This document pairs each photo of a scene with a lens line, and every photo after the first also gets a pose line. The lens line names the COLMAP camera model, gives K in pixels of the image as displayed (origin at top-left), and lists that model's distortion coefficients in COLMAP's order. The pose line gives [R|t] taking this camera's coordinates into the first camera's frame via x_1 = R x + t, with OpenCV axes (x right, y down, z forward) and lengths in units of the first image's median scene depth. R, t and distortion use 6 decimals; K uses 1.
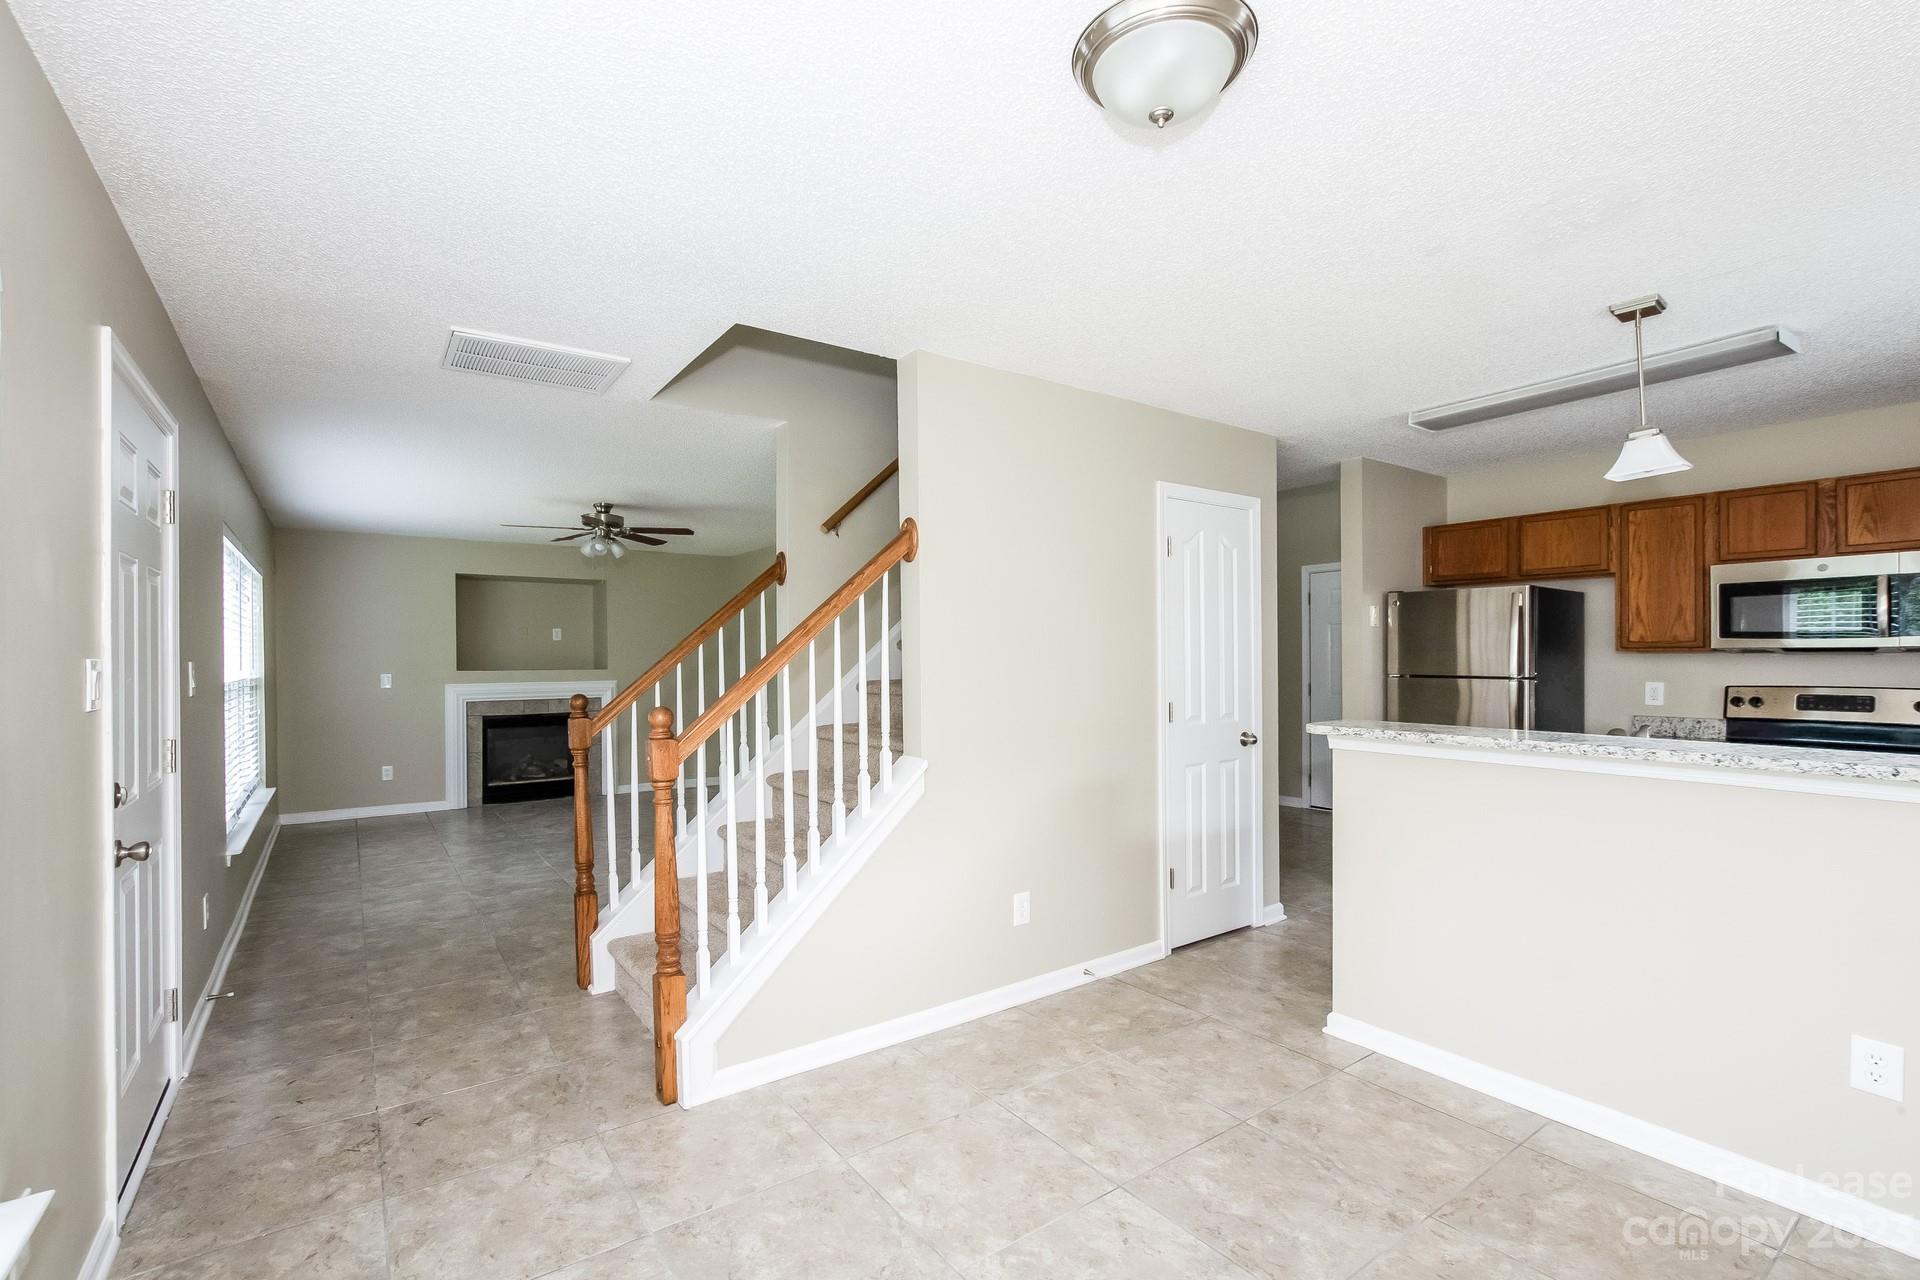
lens RADIAL K [[854.7, 0, 942.8], [0, 854.7, 661.7], [0, 0, 1]] dist [-0.024144, 0.010309]
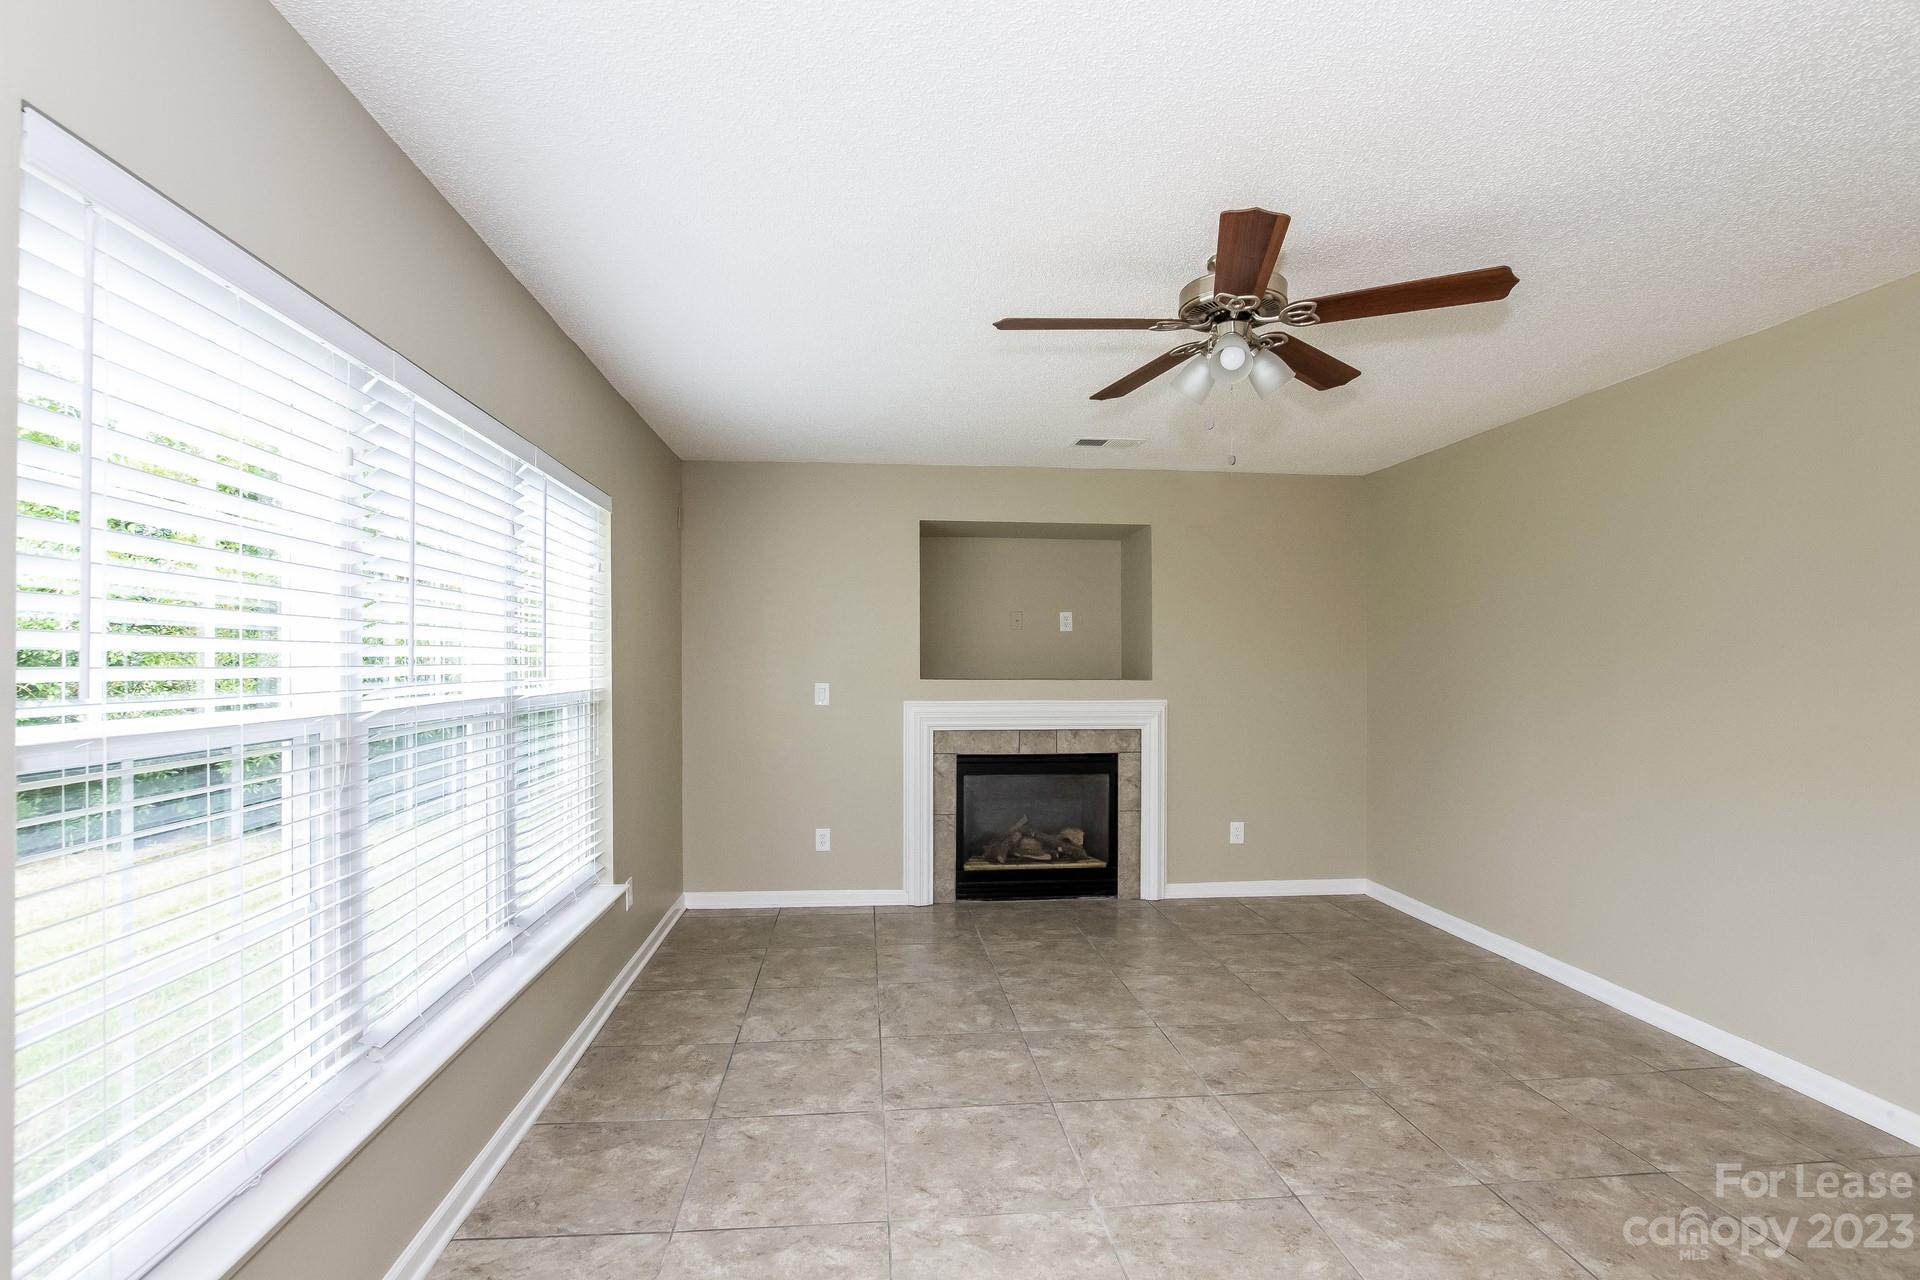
lens RADIAL K [[854.7, 0, 942.8], [0, 854.7, 661.7], [0, 0, 1]] dist [-0.024144, 0.010309]
pose [[0.867644, 0.004791, -0.497164, -0.248603], [-0.008056, 0.999958, -0.004423, 0.000741], [0.497121, 0.007843, 0.867646, 0.466879]]
